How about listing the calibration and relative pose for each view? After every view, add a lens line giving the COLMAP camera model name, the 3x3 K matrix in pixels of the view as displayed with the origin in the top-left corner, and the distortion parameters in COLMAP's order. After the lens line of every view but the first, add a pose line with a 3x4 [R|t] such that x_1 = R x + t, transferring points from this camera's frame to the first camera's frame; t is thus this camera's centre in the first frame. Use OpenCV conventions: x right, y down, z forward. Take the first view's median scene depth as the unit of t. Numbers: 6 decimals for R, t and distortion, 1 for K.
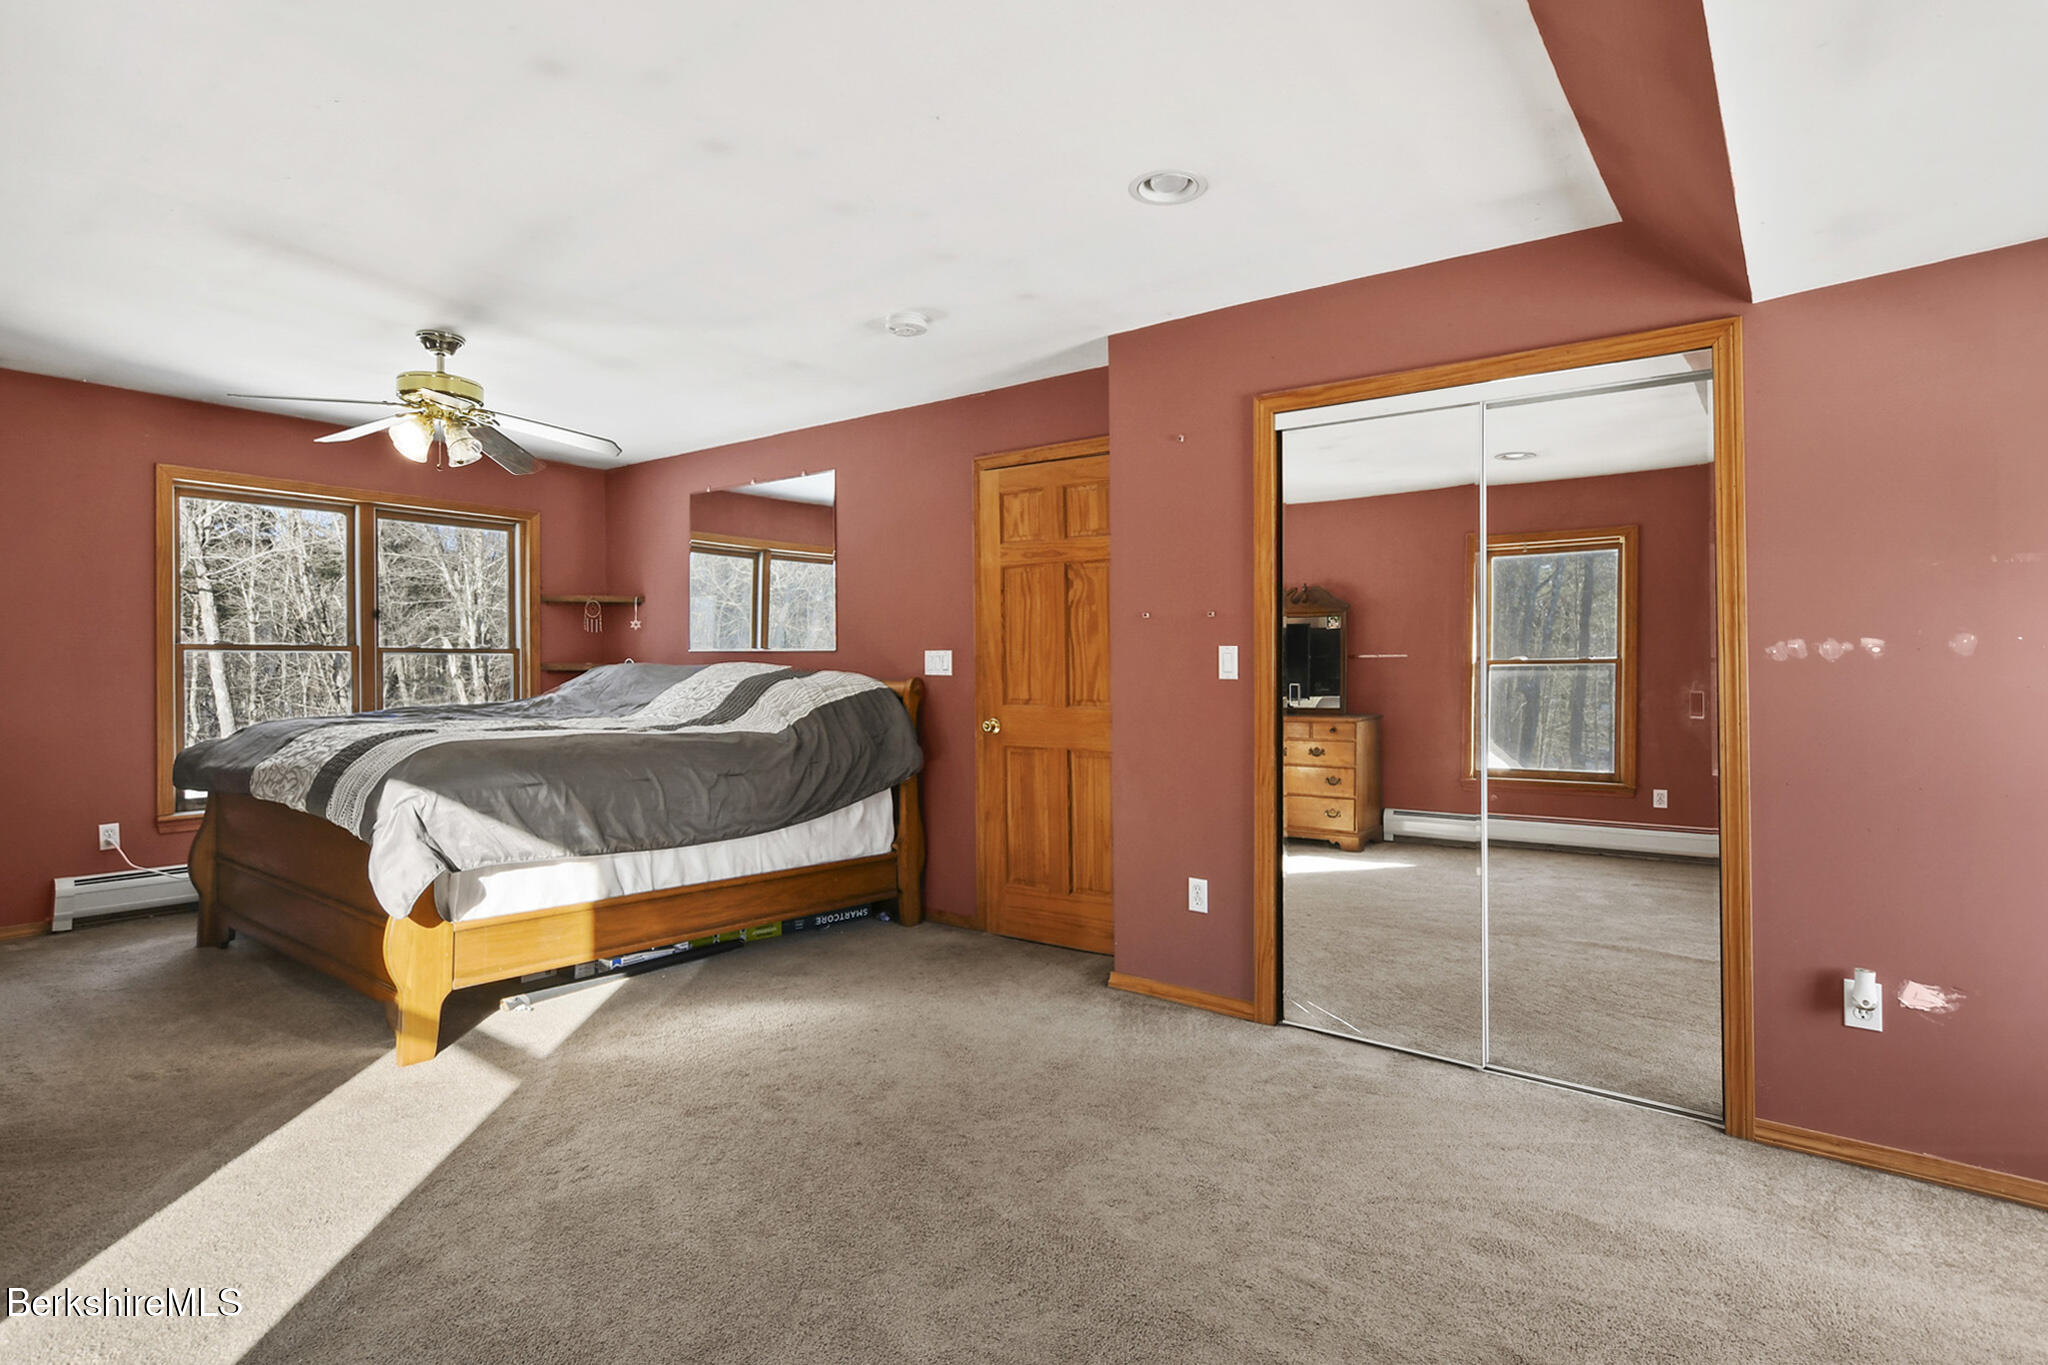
lens RADIAL K [[1005.5, 0, 1021.5], [0, 1005.5, 668.8], [0, 0, 1]] dist [-0.022407, 0.001622]
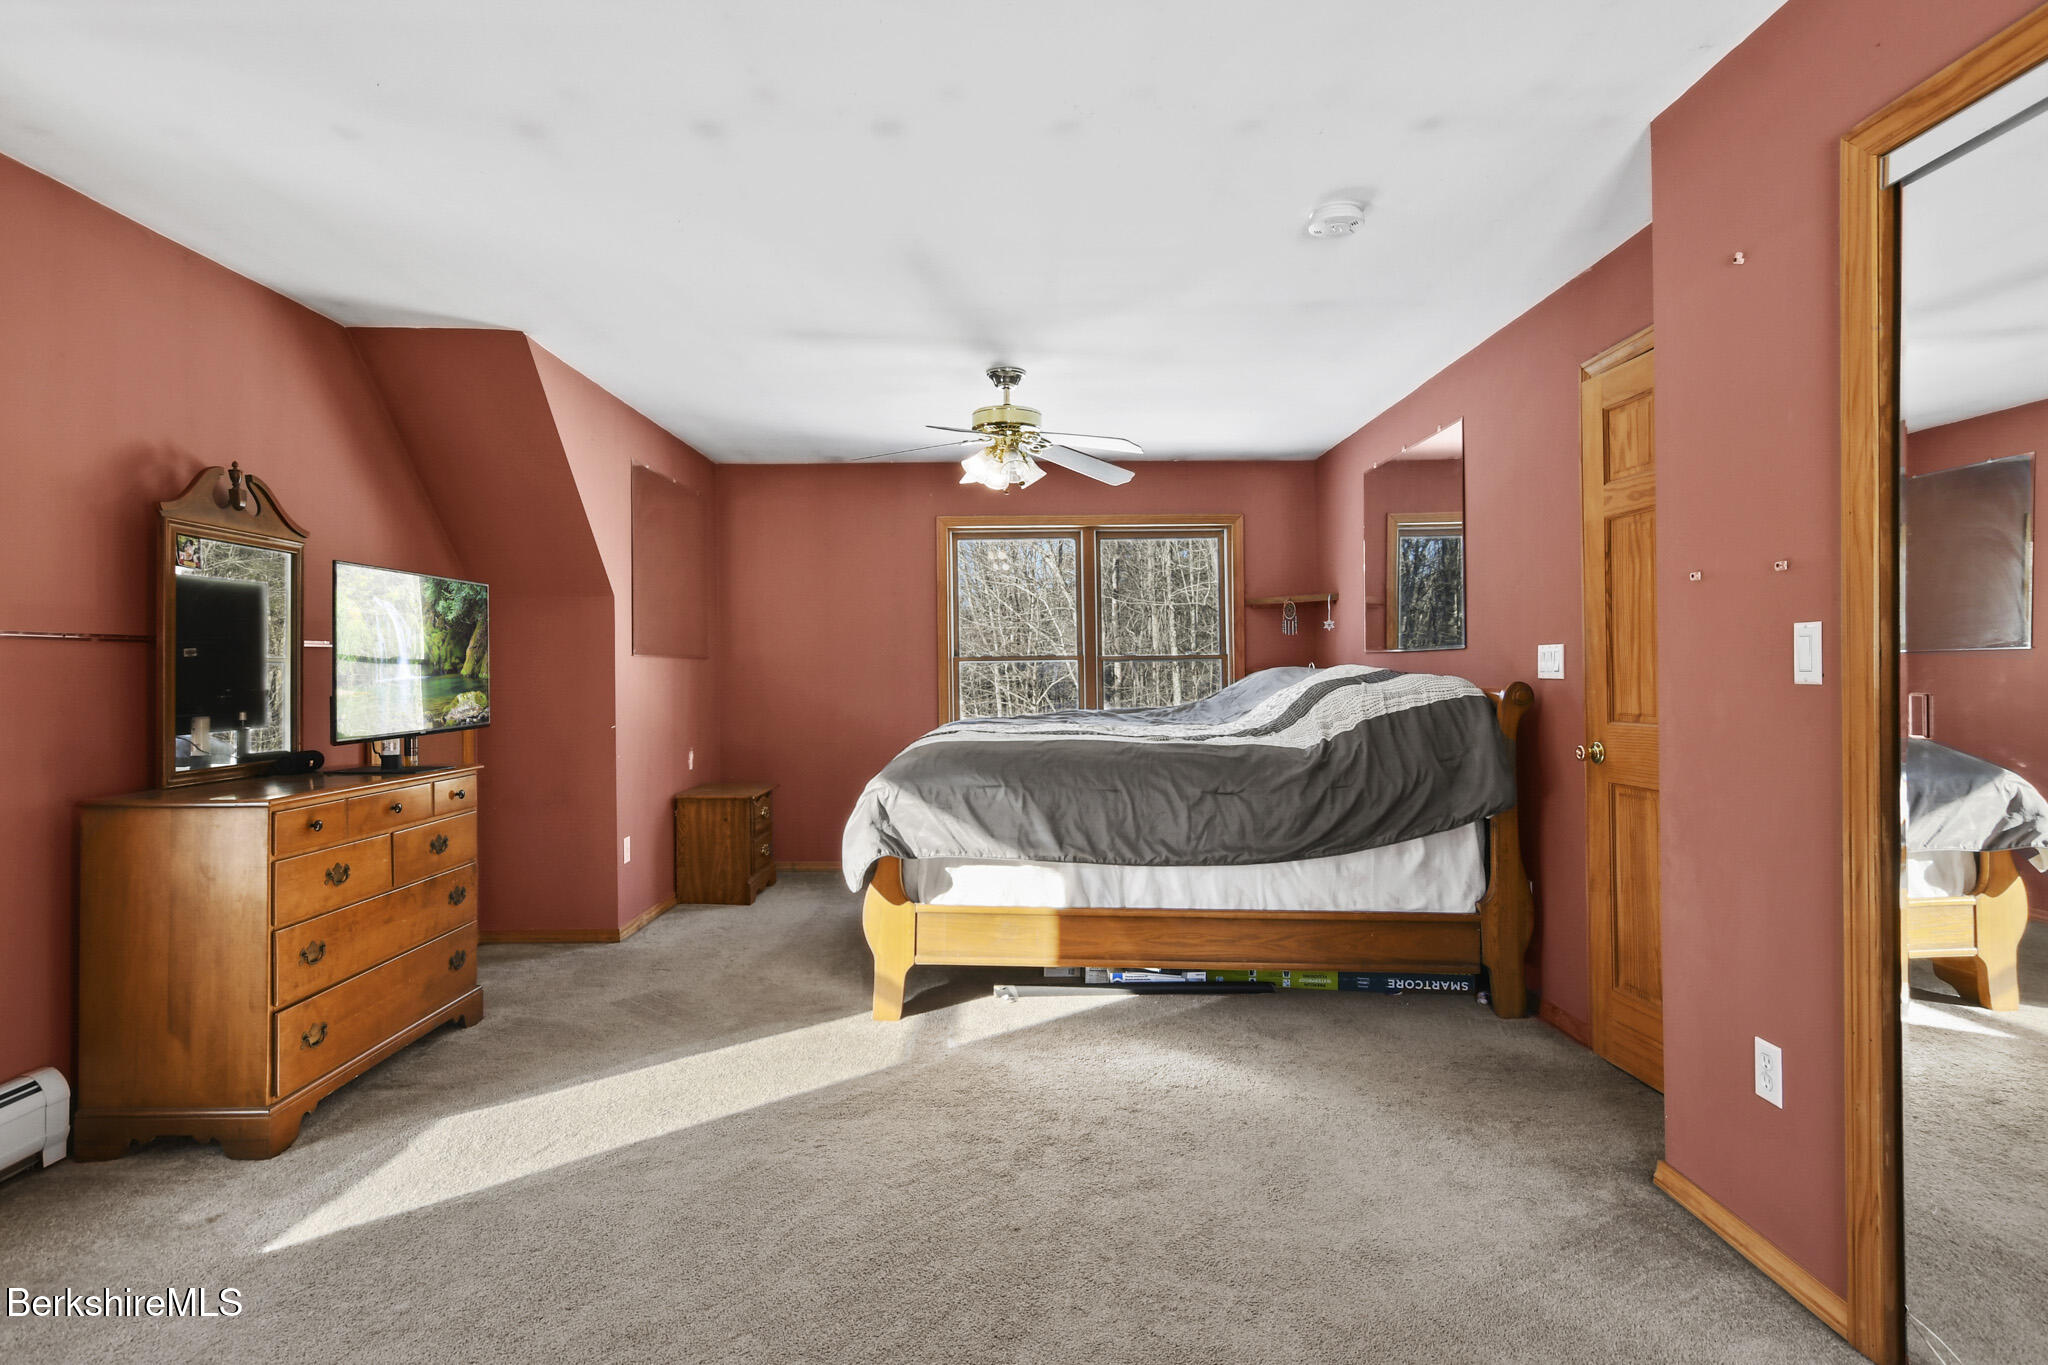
lens RADIAL K [[1075.8, 0, 1012.1], [0, 1075.8, 686.1], [0, 0, 1]] dist [-0.003587, 0.004226]
pose [[0.614832, -0.000431, -0.788658, 0.356656], [0.010132, 0.999922, 0.007352, 0.002513], [0.788593, -0.012511, 0.614788, 0.279722]]
